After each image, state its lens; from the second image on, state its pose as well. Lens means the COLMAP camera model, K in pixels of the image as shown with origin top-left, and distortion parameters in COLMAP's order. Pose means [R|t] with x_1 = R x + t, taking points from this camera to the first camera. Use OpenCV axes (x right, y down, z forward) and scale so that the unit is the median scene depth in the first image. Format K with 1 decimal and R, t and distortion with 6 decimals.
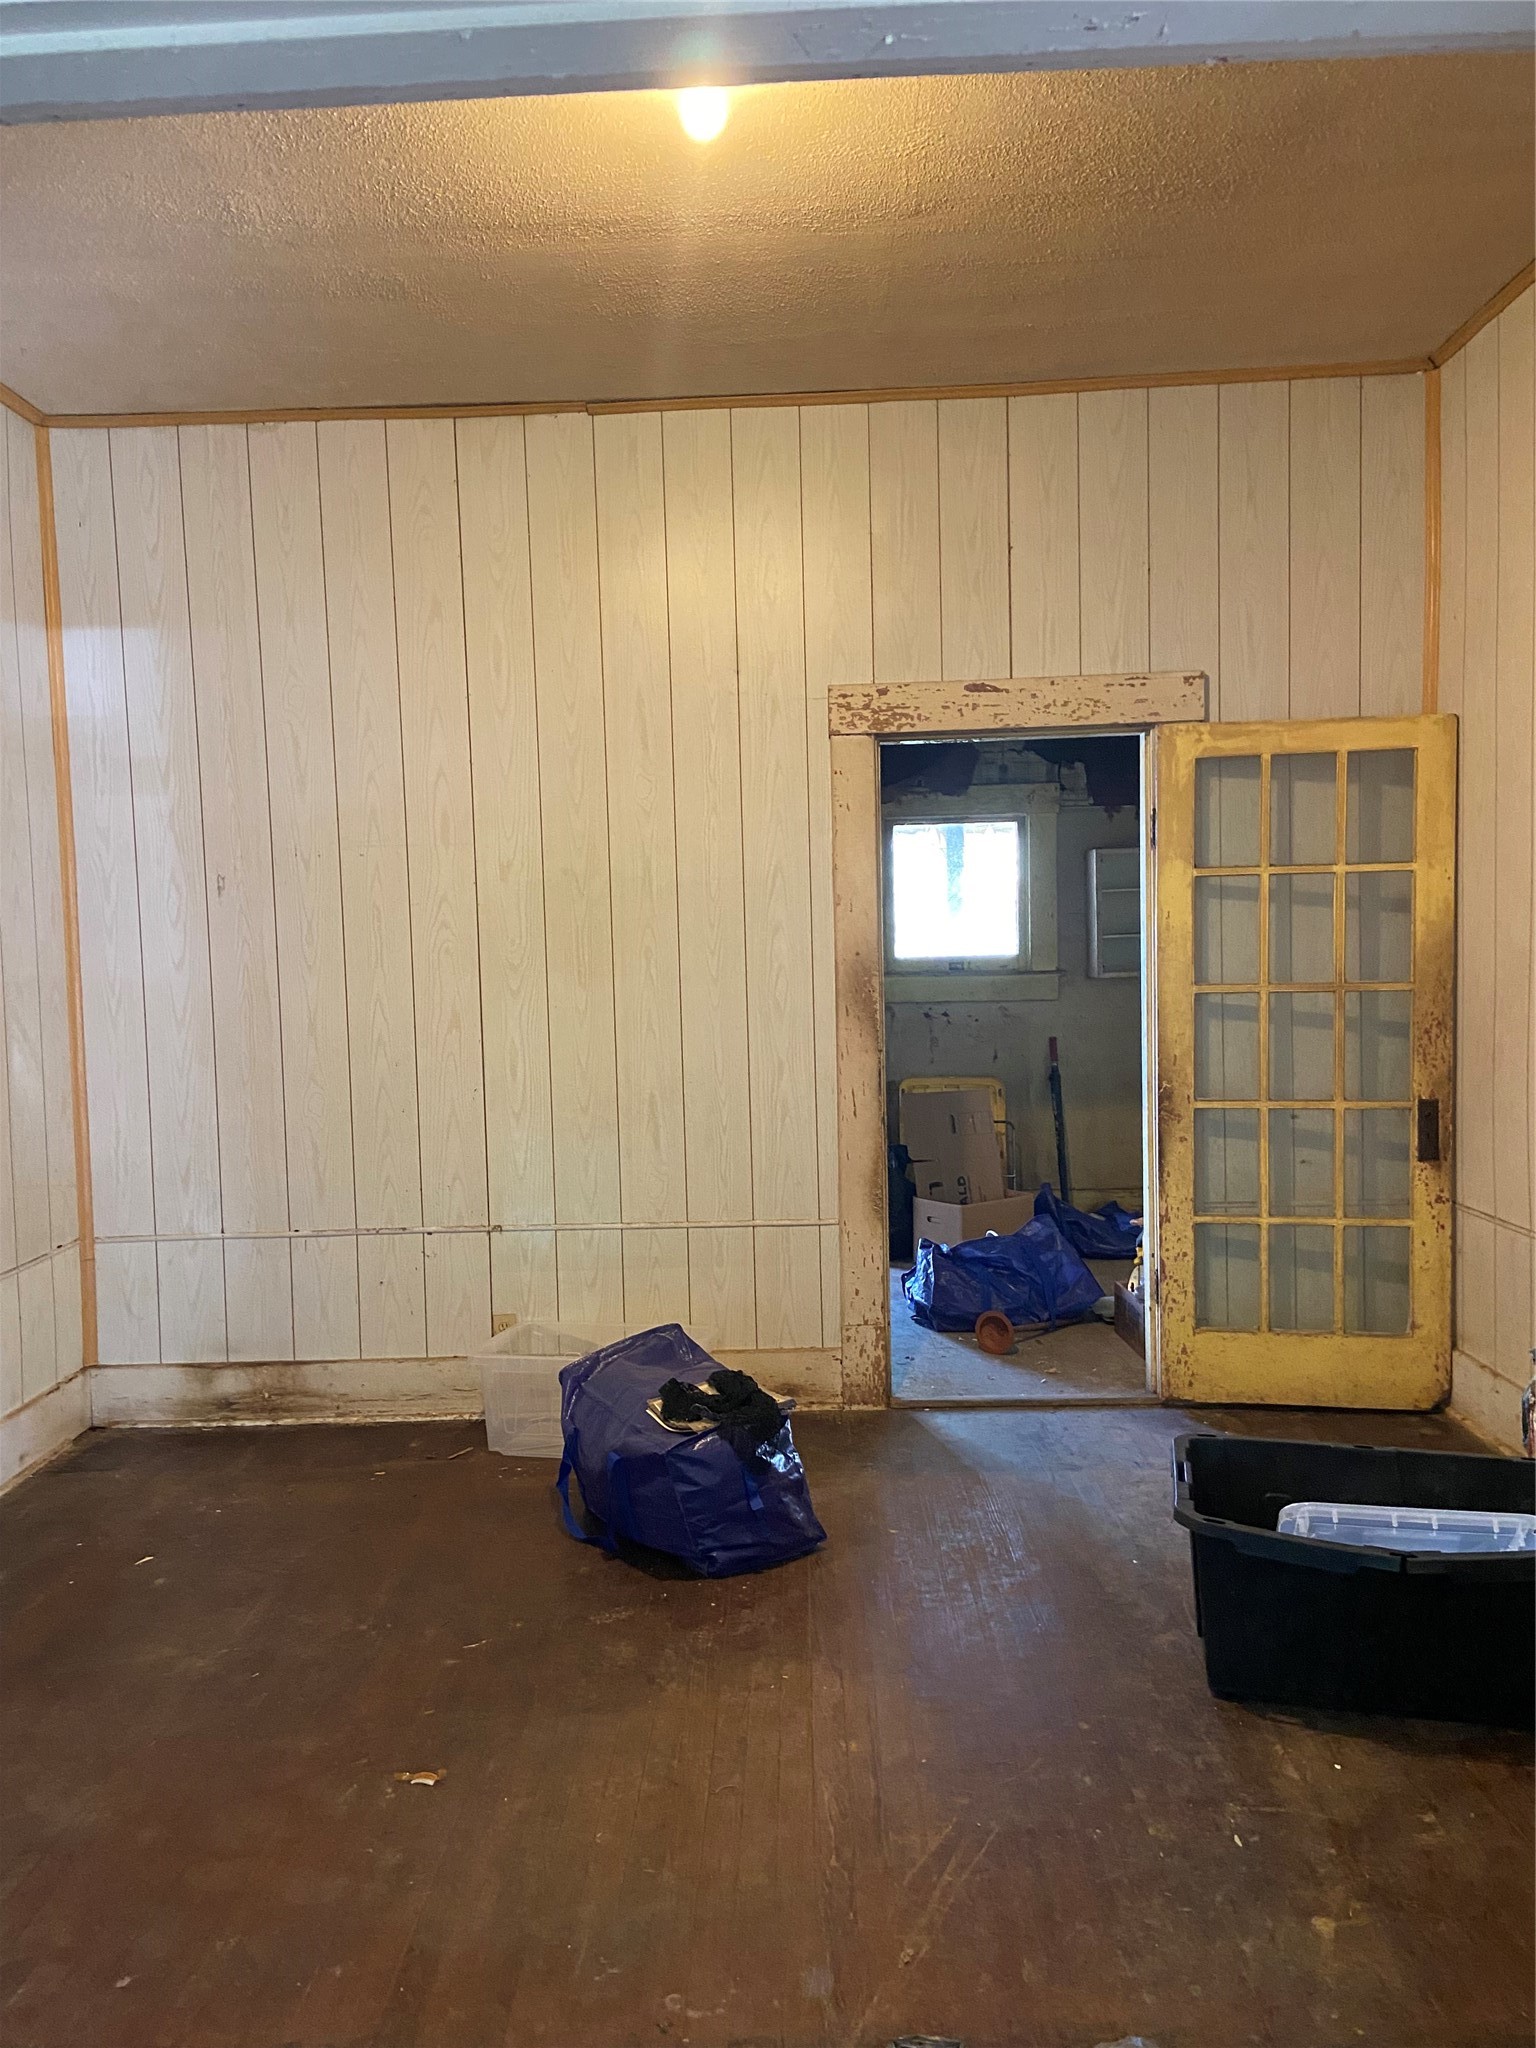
lens RADIAL K [[1542.3, 0, 752.0], [0, 1542.3, 1037.4], [0, 0, 1]] dist [0.116602, -0.138282]
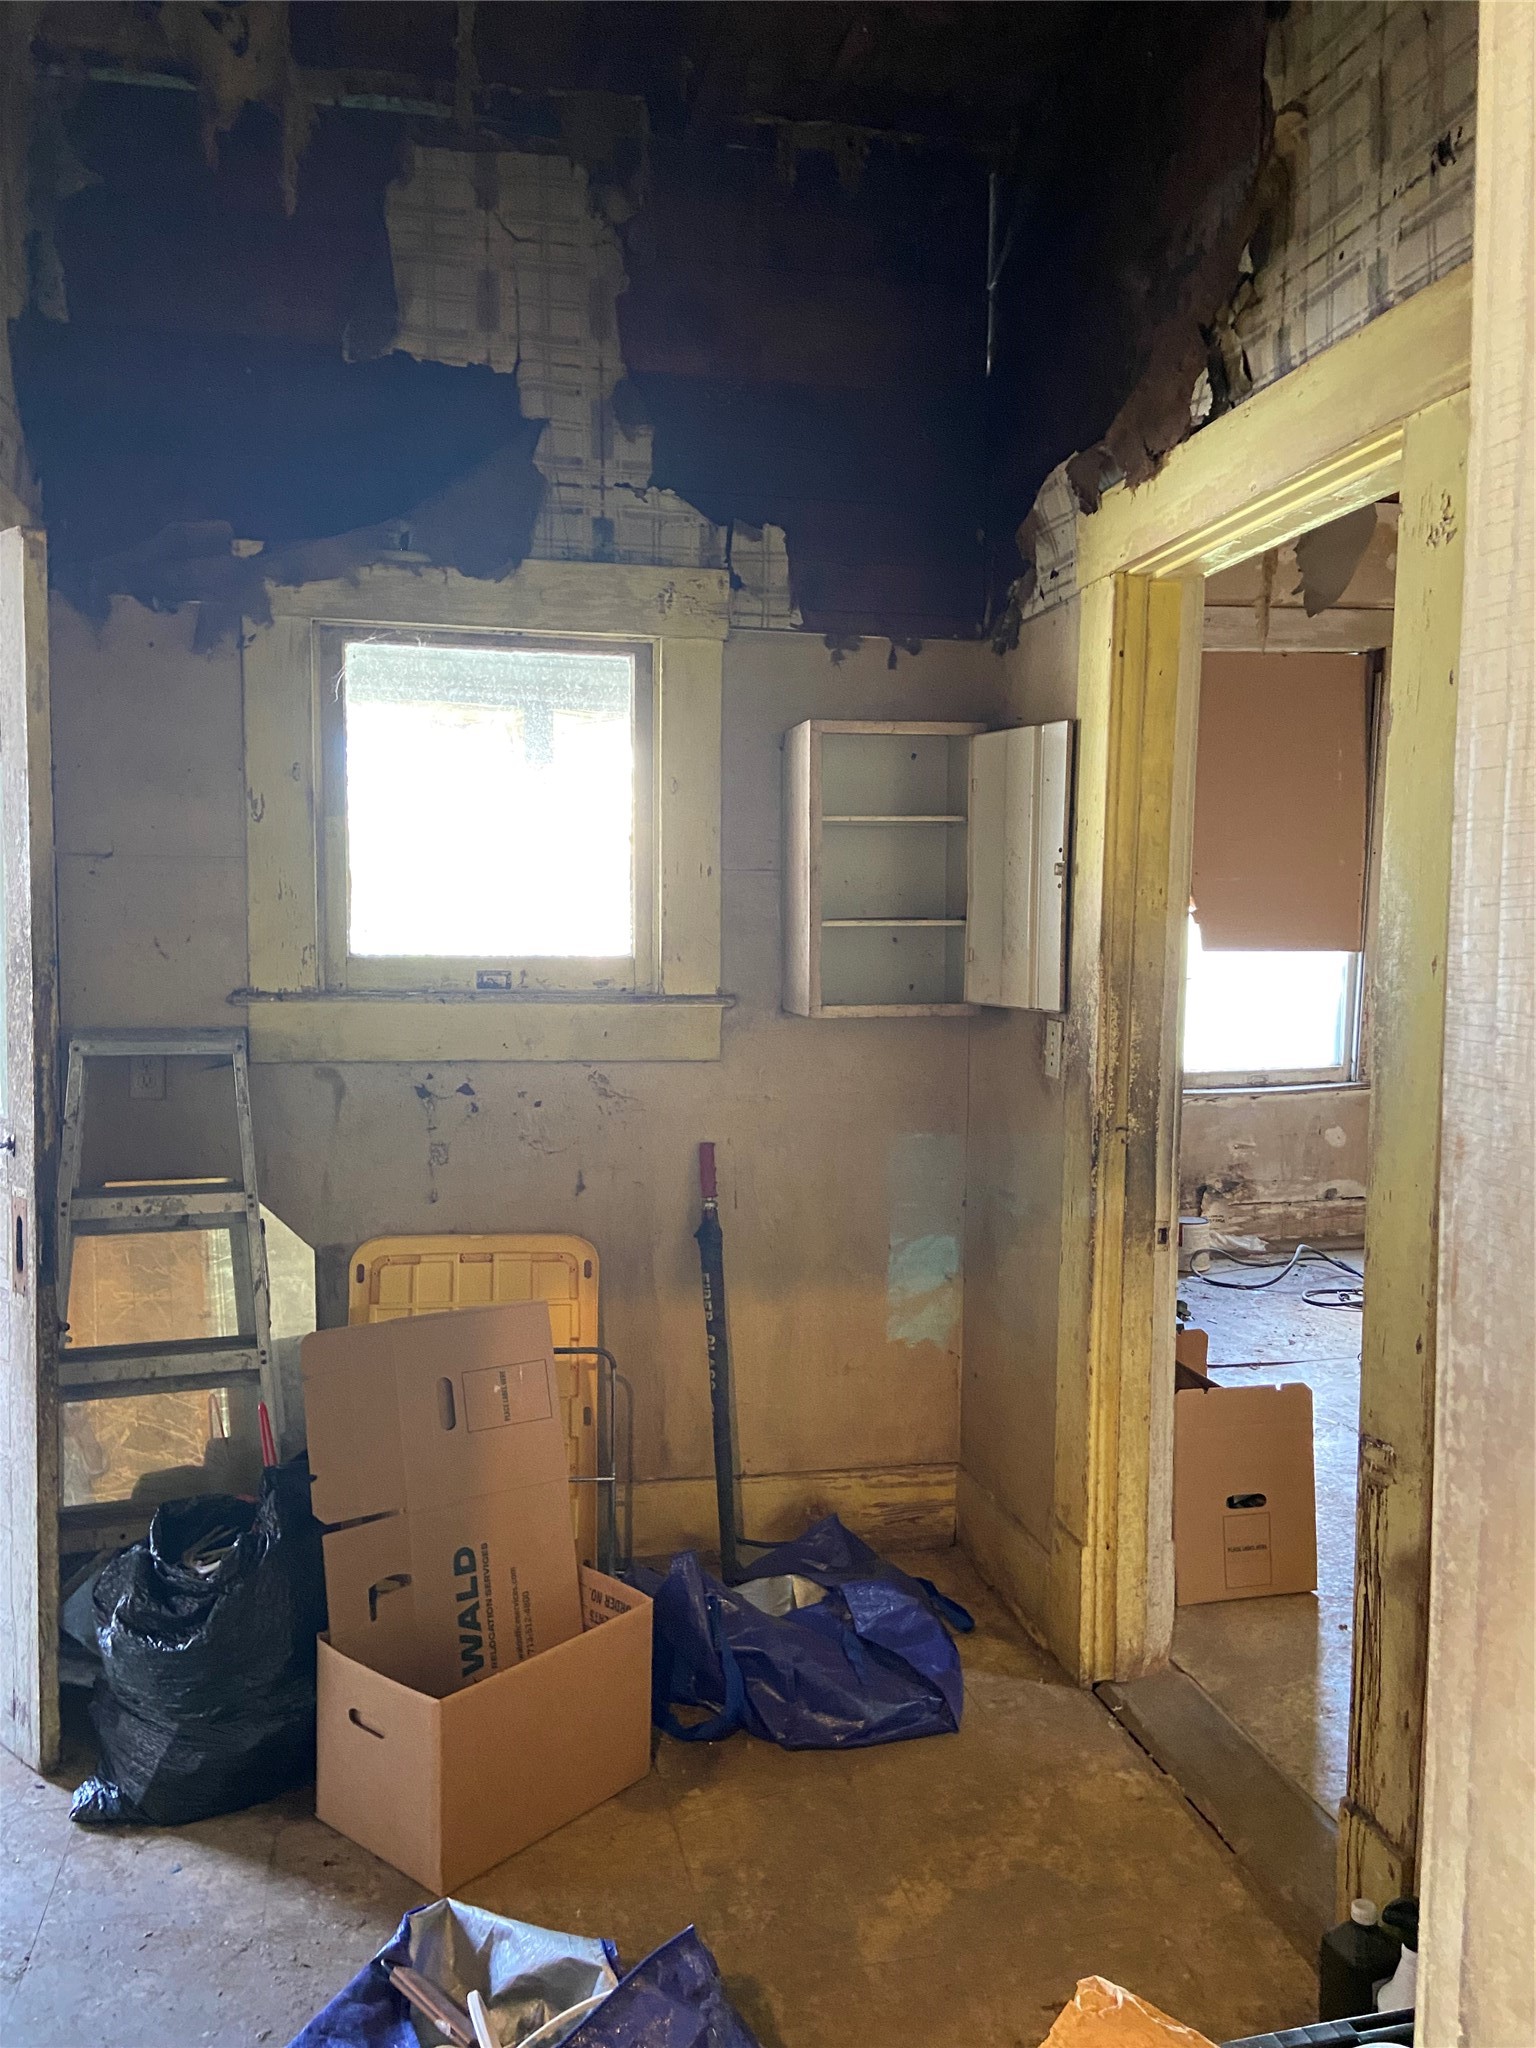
lens RADIAL K [[1542.3, 0, 760.7], [0, 1542.3, 1024.9], [0, 0, 1]] dist [0.116602, -0.138282]
pose [[0.972810, 0.013686, 0.231198, 0.105882], [-0.017237, 0.999762, 0.013345, -0.040719], [-0.230961, -0.016968, 0.972815, 0.563690]]
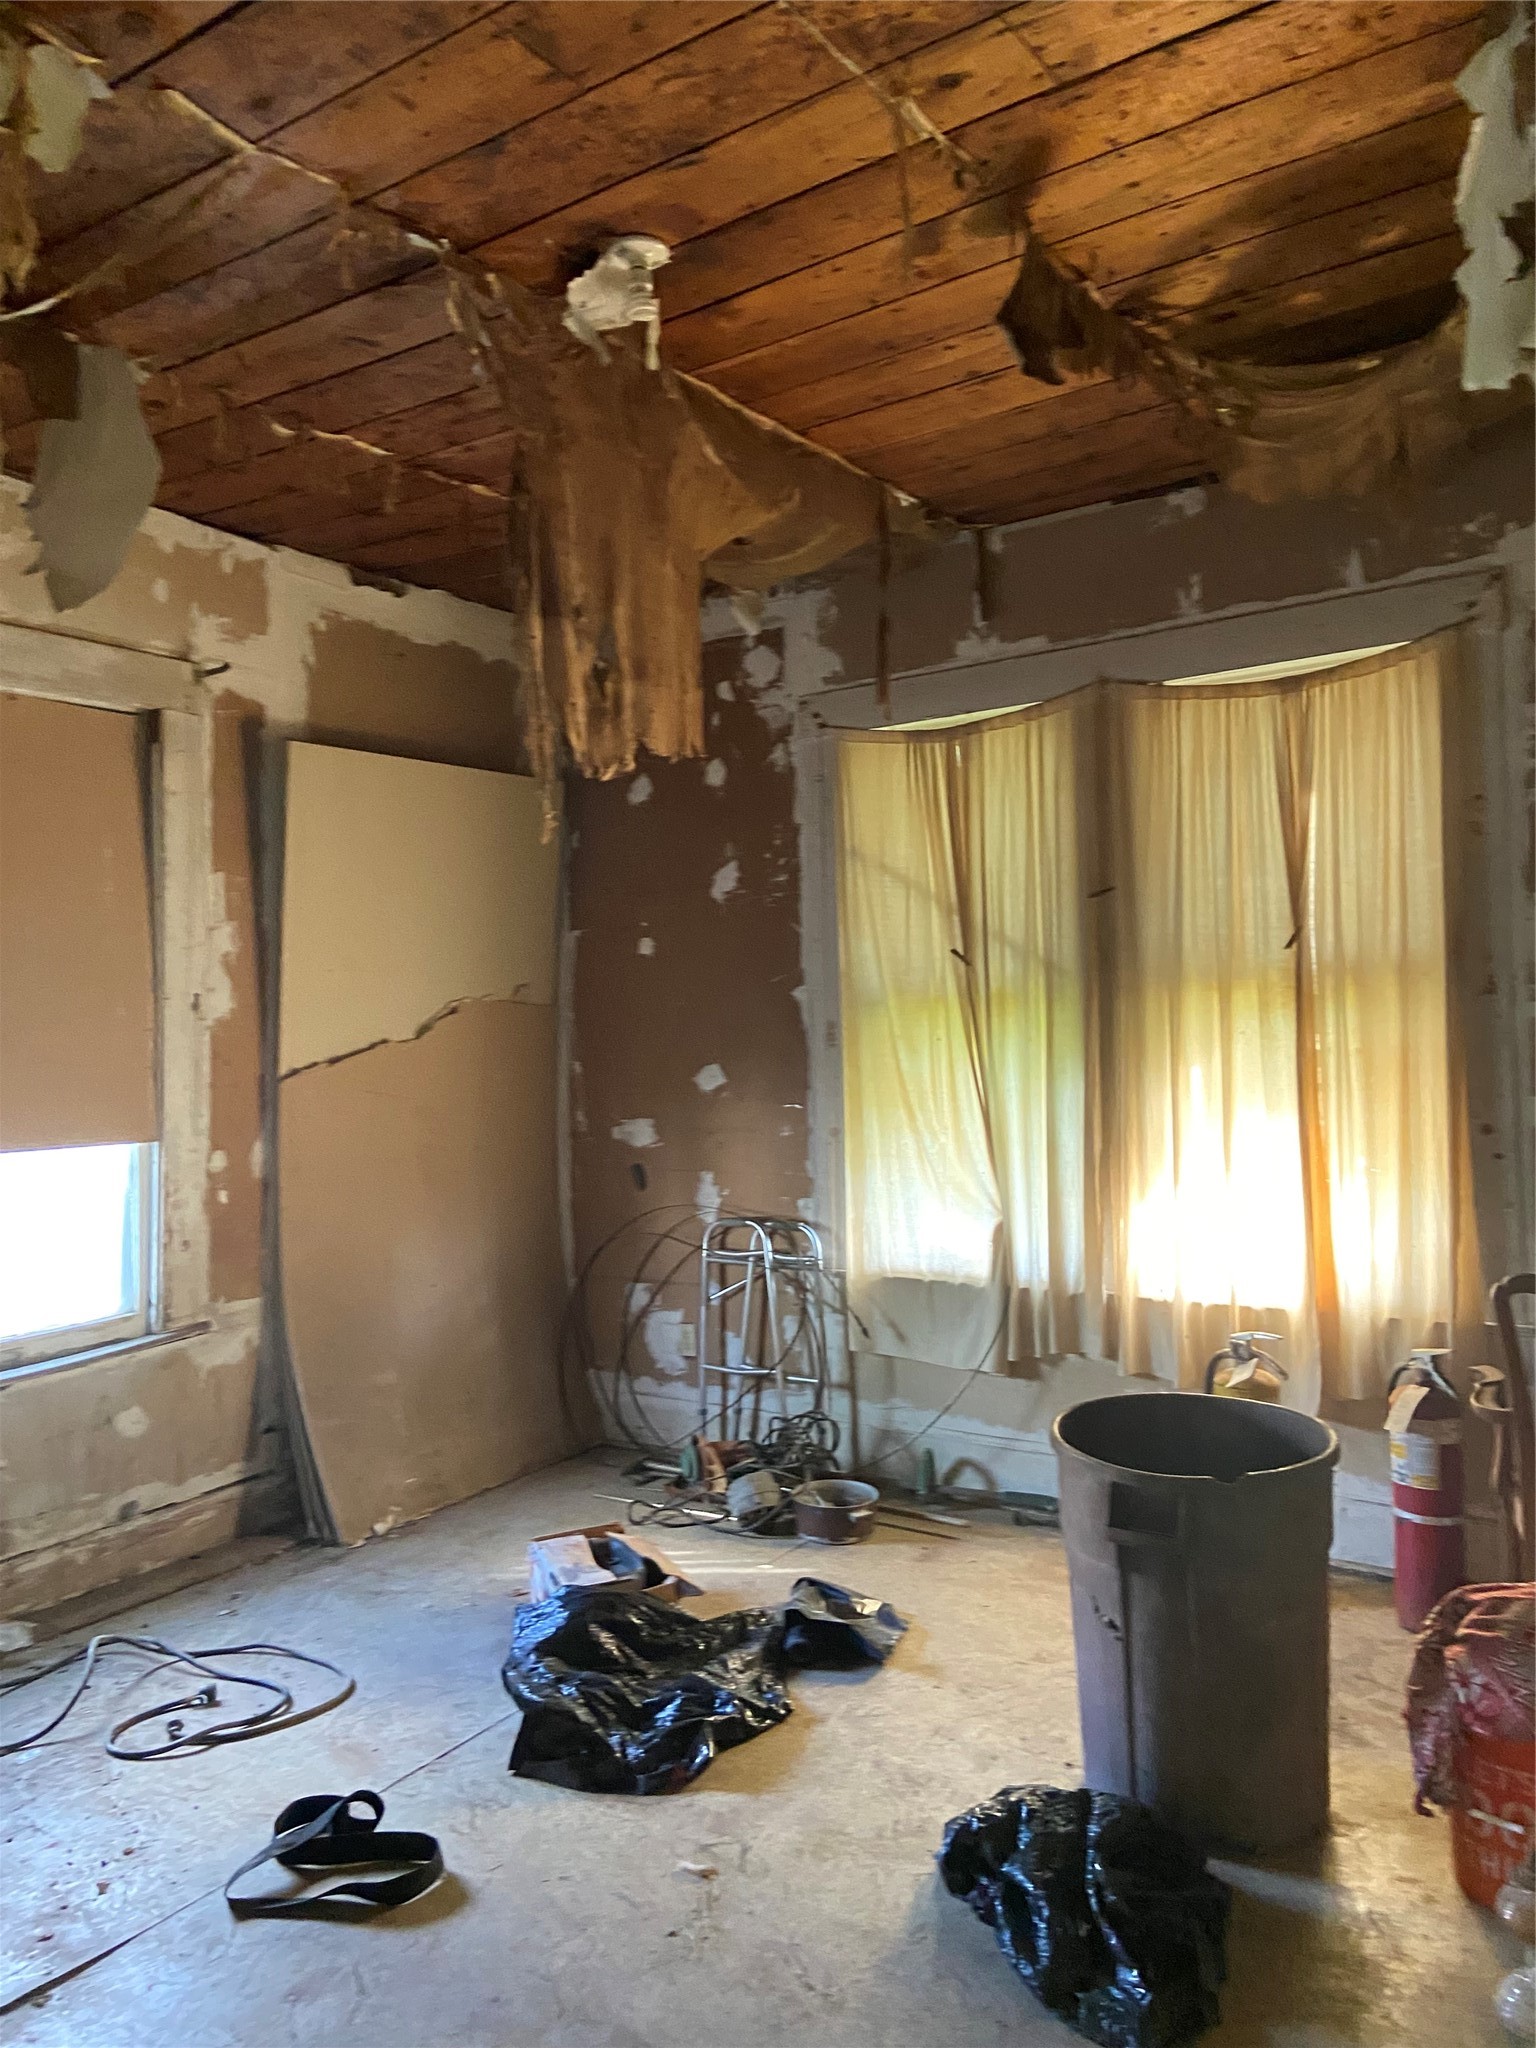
lens RADIAL K [[1542.3, 0, 752.0], [0, 1542.3, 1019.4], [0, 0, 1]] dist [0.116602, -0.138282]
pose [[0.541786, 0.025892, 0.840117, 0.188362], [0.063840, 0.995371, -0.071846, -0.054223], [-0.838088, 0.092559, 0.537625, 0.707453]]
